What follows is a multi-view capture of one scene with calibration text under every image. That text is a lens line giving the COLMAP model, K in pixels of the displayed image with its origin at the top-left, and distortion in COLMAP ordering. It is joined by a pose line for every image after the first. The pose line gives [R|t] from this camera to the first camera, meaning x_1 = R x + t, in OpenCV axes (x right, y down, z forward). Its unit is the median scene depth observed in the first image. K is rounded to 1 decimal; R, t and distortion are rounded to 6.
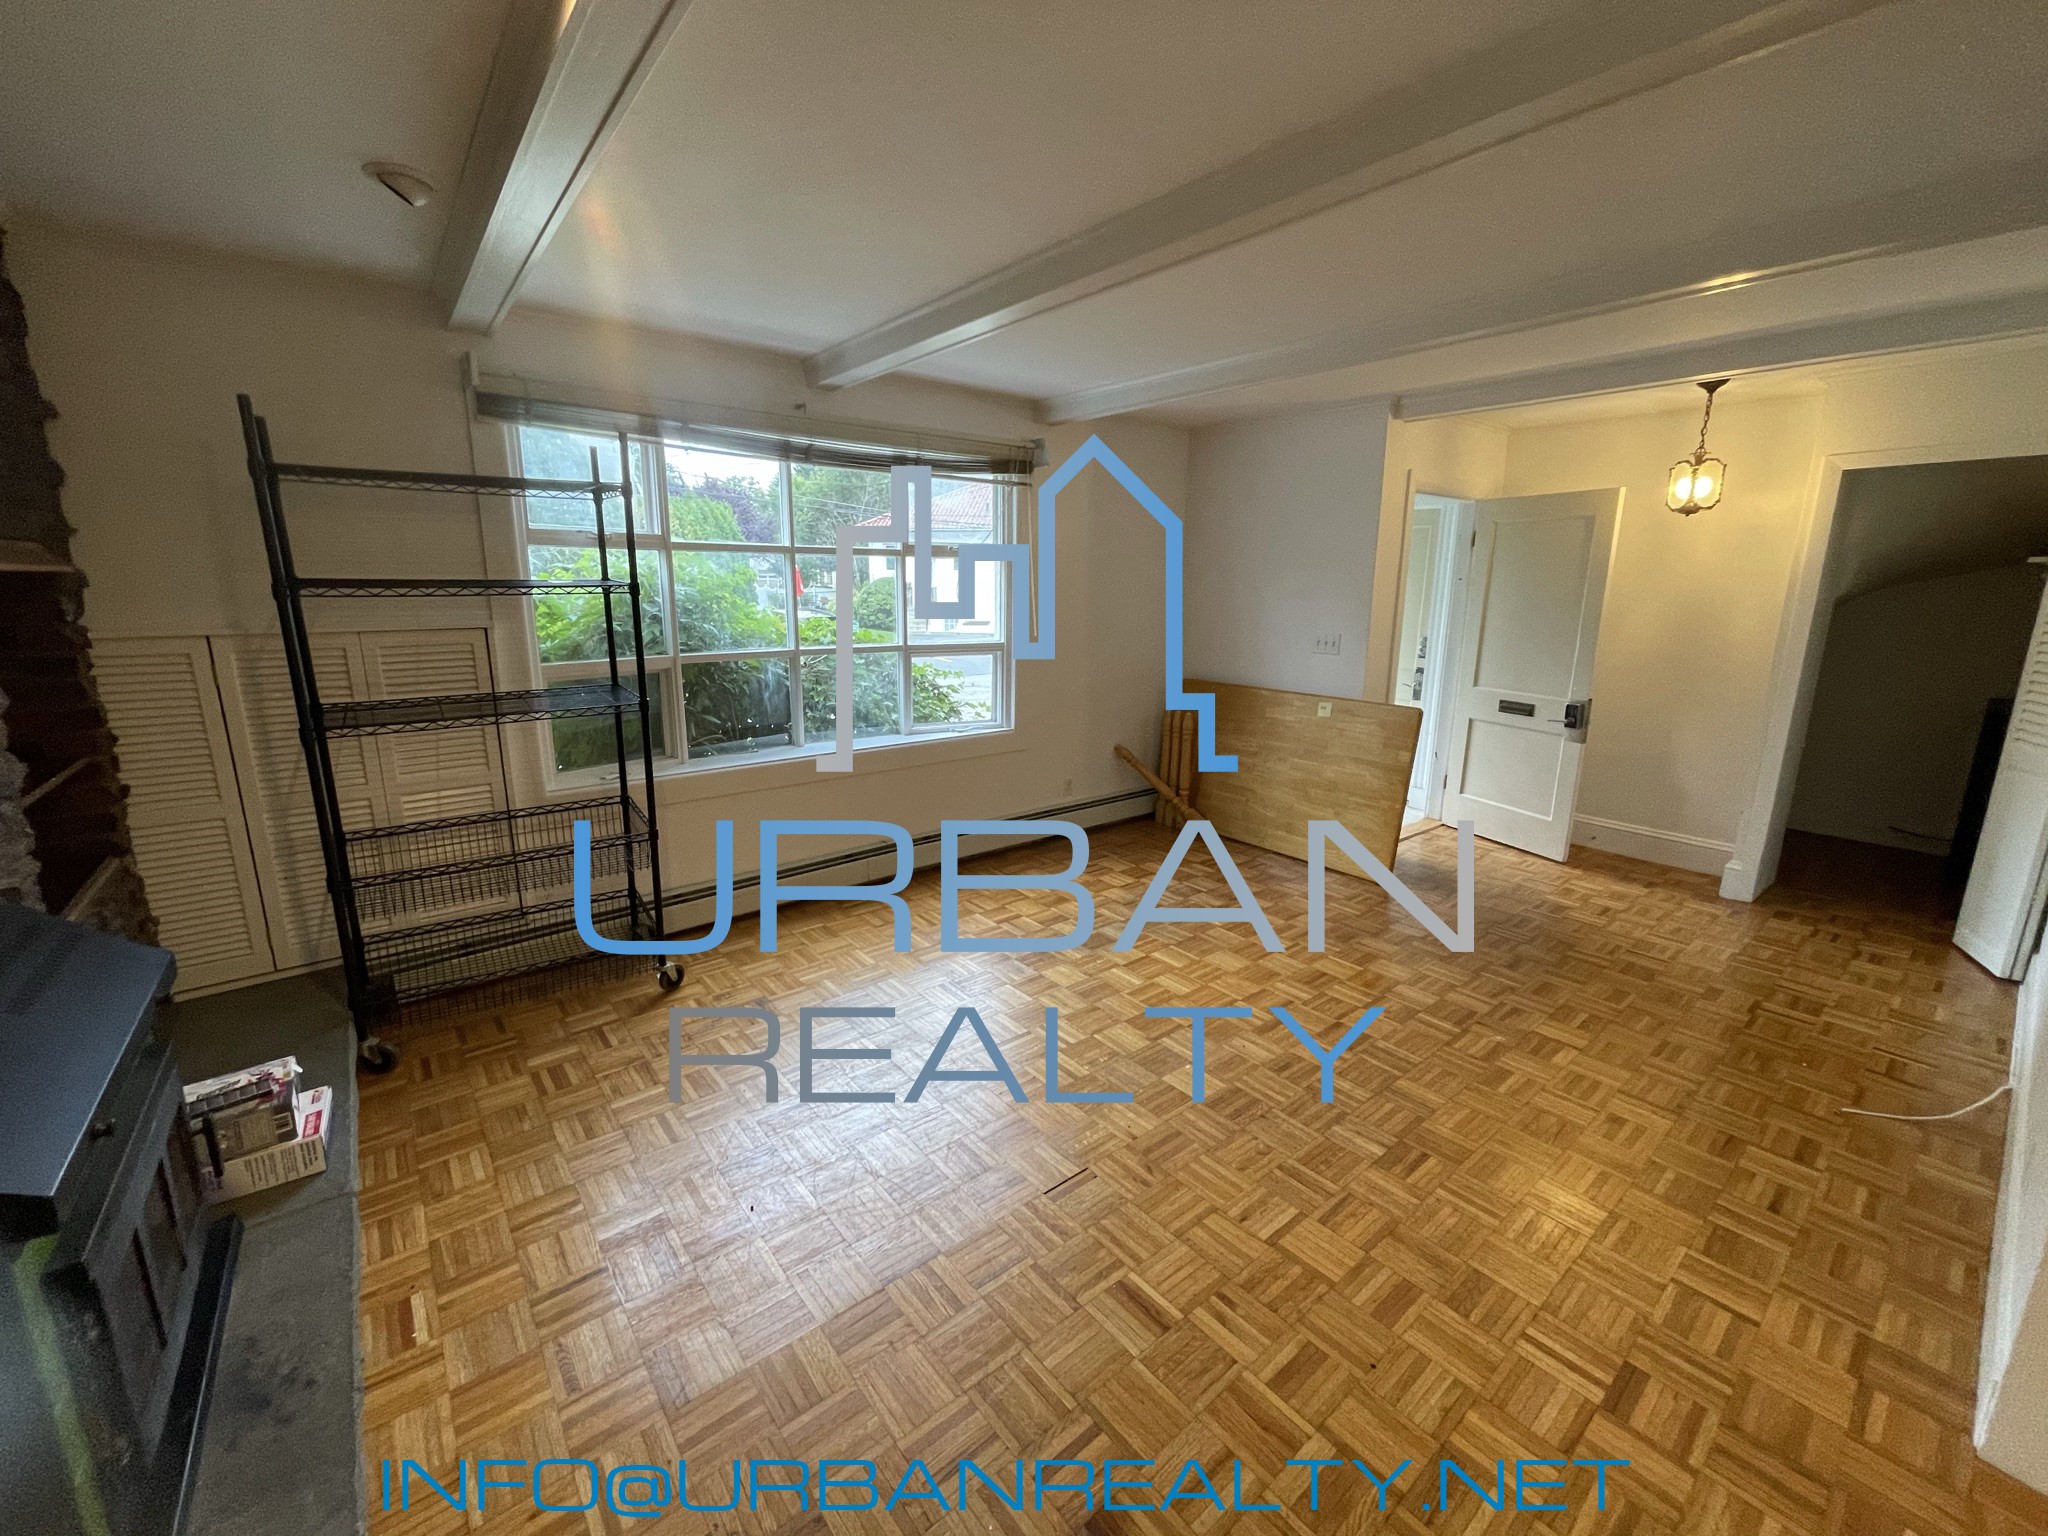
lens RADIAL K [[826.0, 0, 1015.9], [0, 826.0, 762.6], [0, 0, 1]] dist [-0.005672, -0.000345]
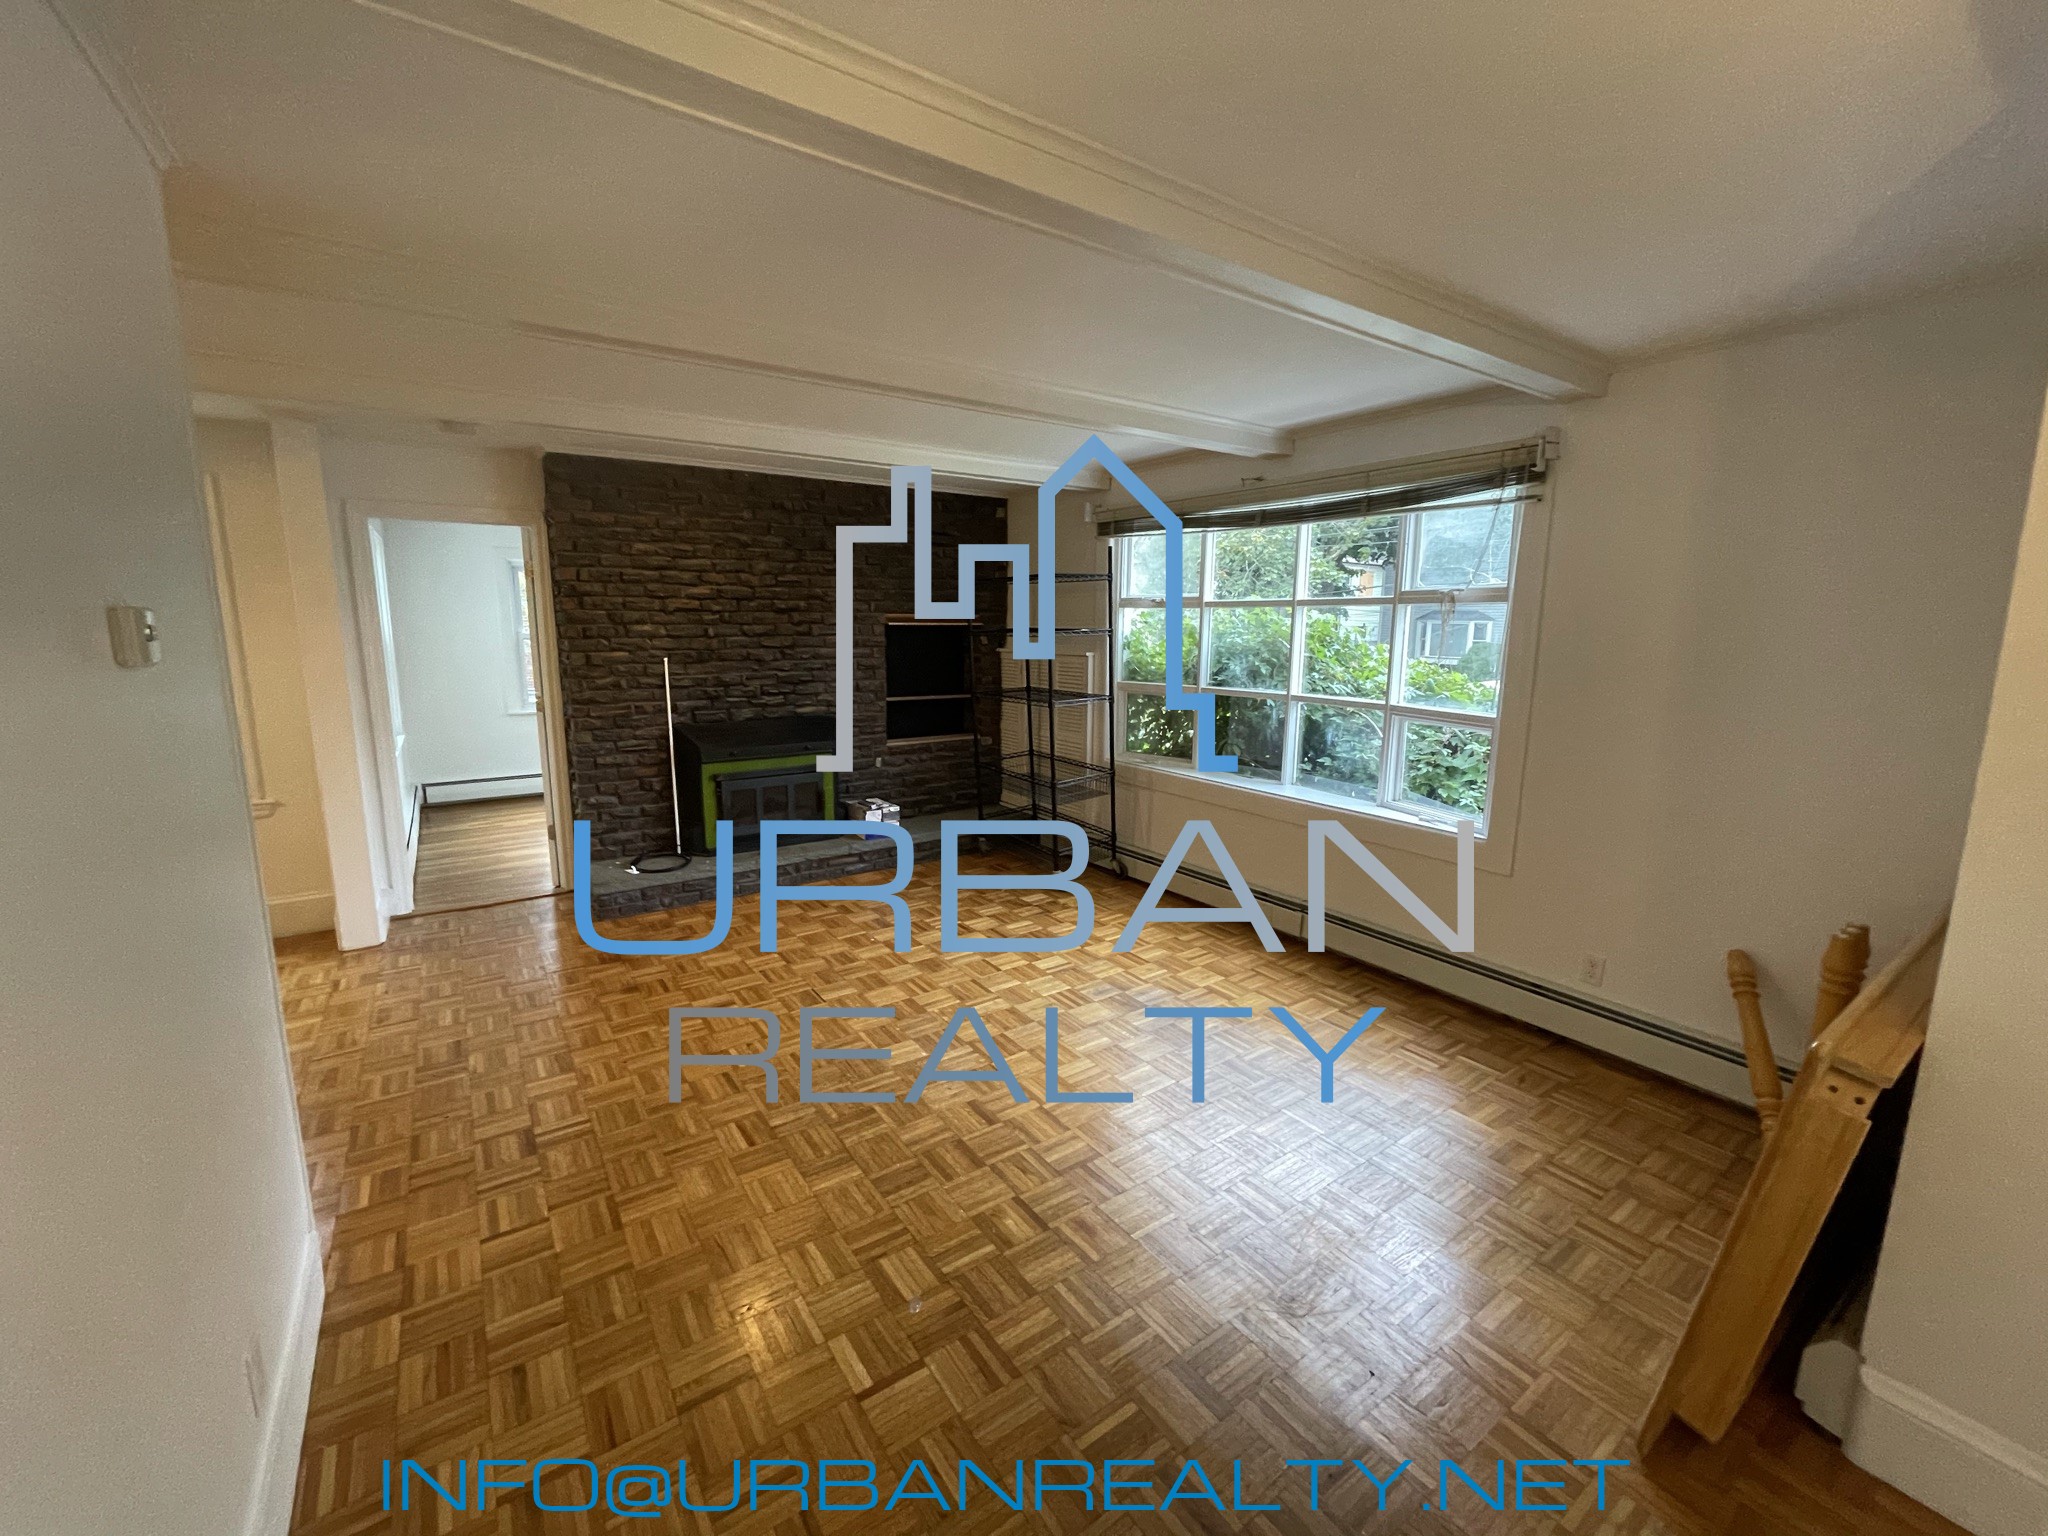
lens RADIAL K [[826.0, 0, 1015.9], [0, 826.0, 762.6], [0, 0, 1]] dist [-0.005672, -0.000345]
pose [[-0.074149, 0.160820, -0.984195, 1.182123], [-0.217977, 0.960433, 0.173360, -0.229345], [0.973133, 0.227386, -0.036160, 1.011573]]
